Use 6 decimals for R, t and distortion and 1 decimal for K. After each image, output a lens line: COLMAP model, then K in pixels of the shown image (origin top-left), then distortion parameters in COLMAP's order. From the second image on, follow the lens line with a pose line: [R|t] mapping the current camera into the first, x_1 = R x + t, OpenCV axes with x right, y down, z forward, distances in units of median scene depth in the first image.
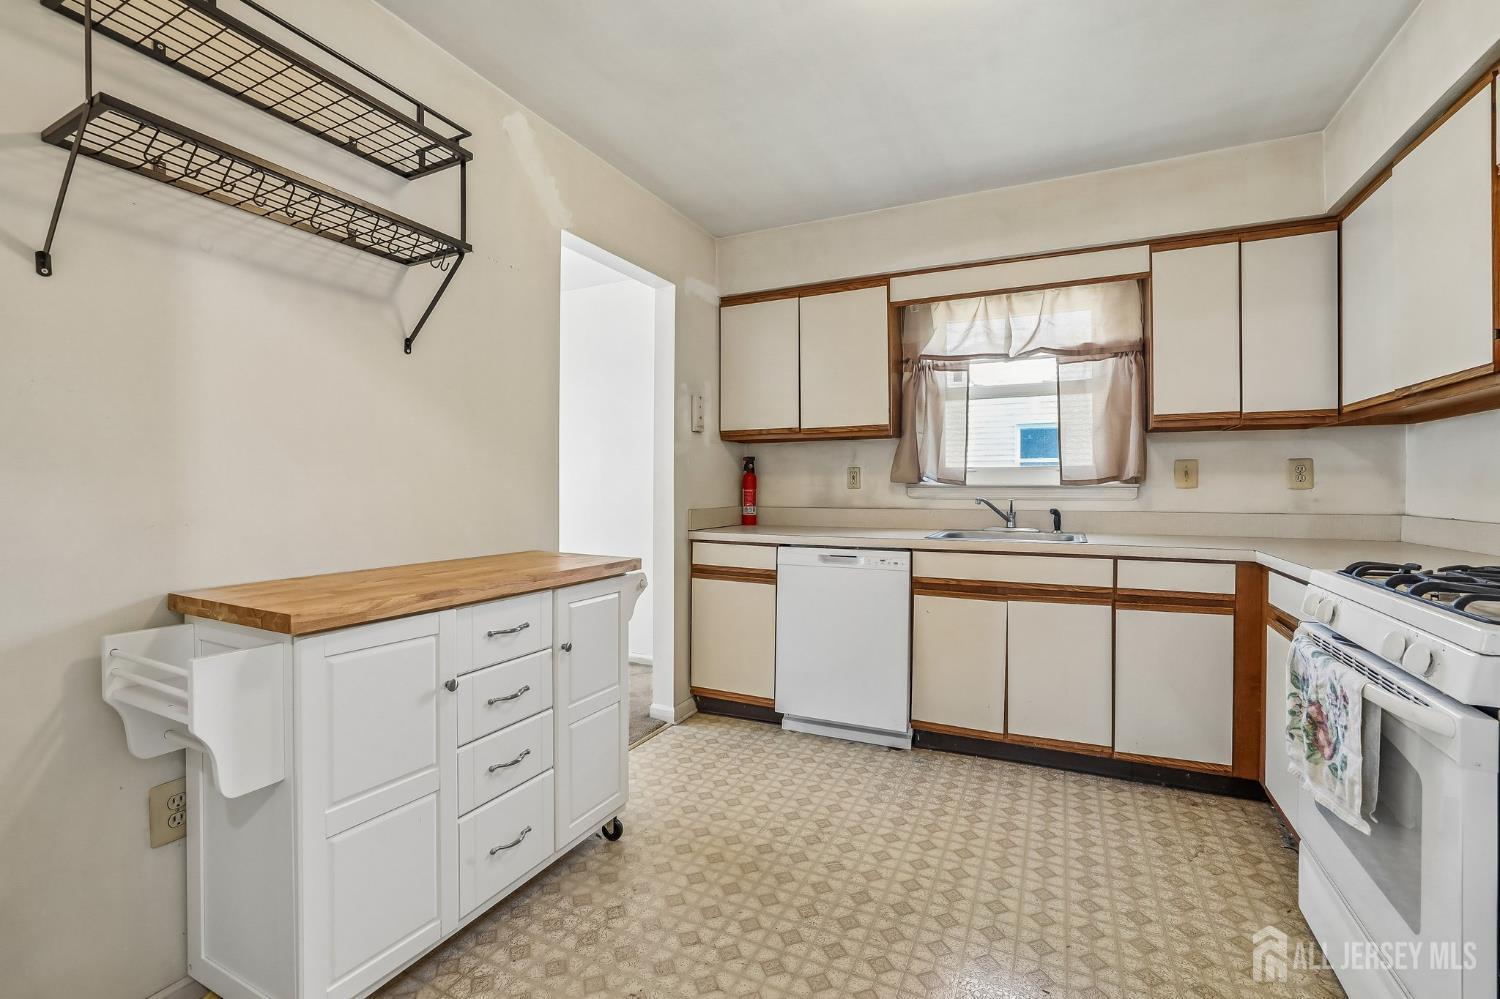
lens RADIAL K [[650.4, 0, 748.2], [0, 650.4, 493.4], [0, 0, 1]] dist [-0.031225, 0.000271]
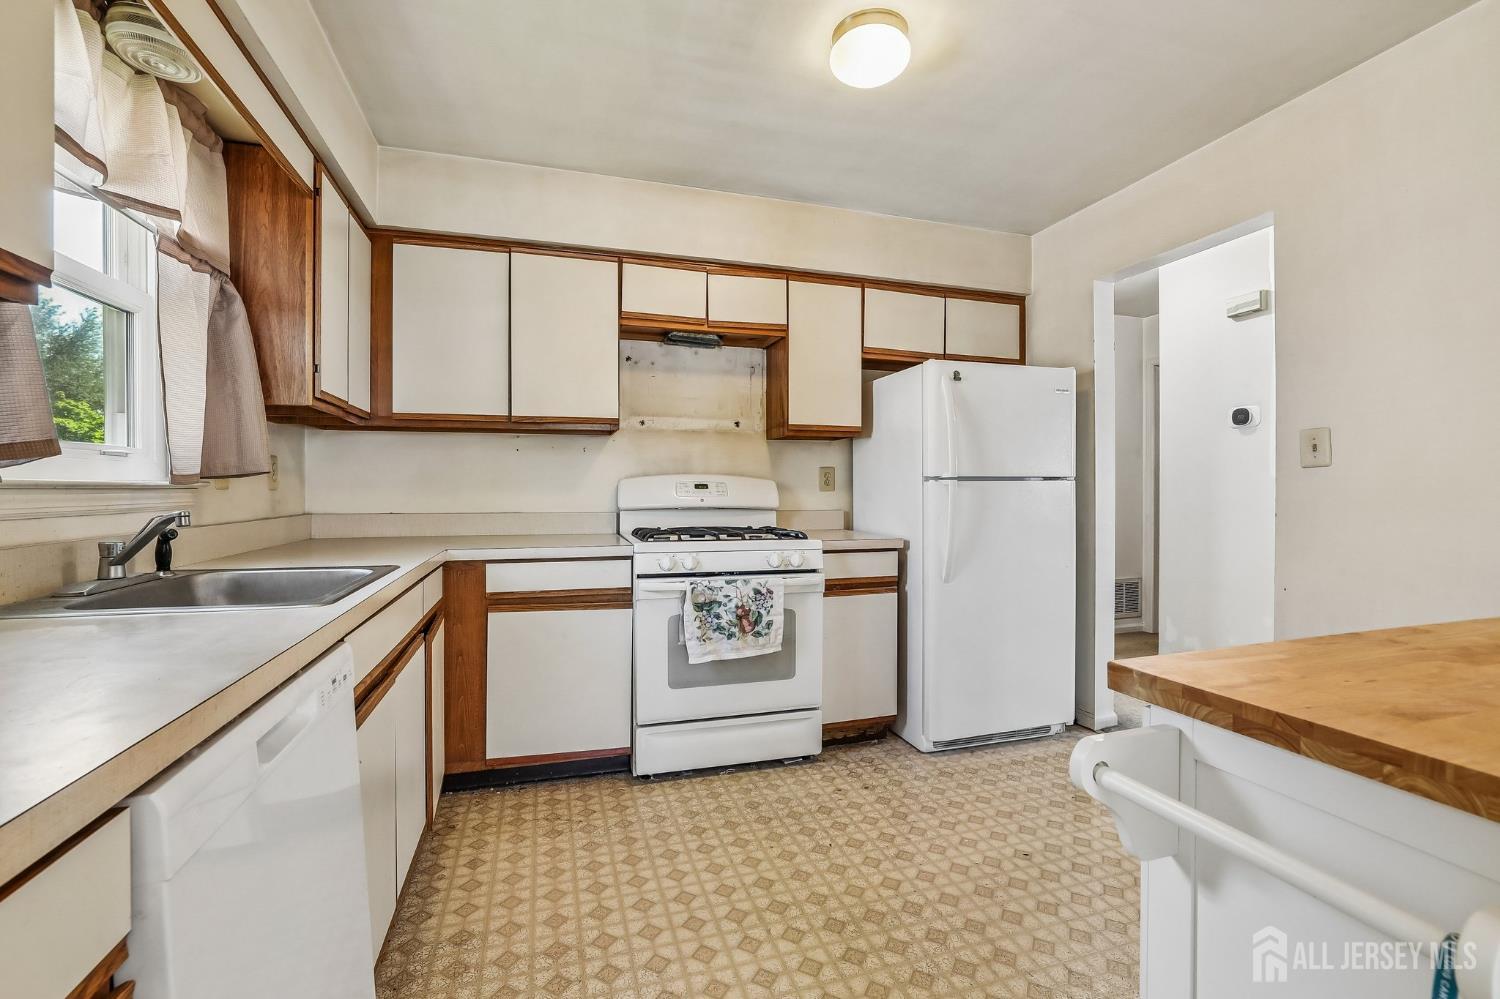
lens RADIAL K [[650.4, 0, 752.6], [0, 650.4, 493.9], [0, 0, 1]] dist [-0.031225, 0.000271]
pose [[-0.691009, -0.005951, 0.722821, -0.313882], [0.006959, 0.999865, 0.014884, -0.008873], [-0.722812, 0.015315, -0.690875, 1.511077]]
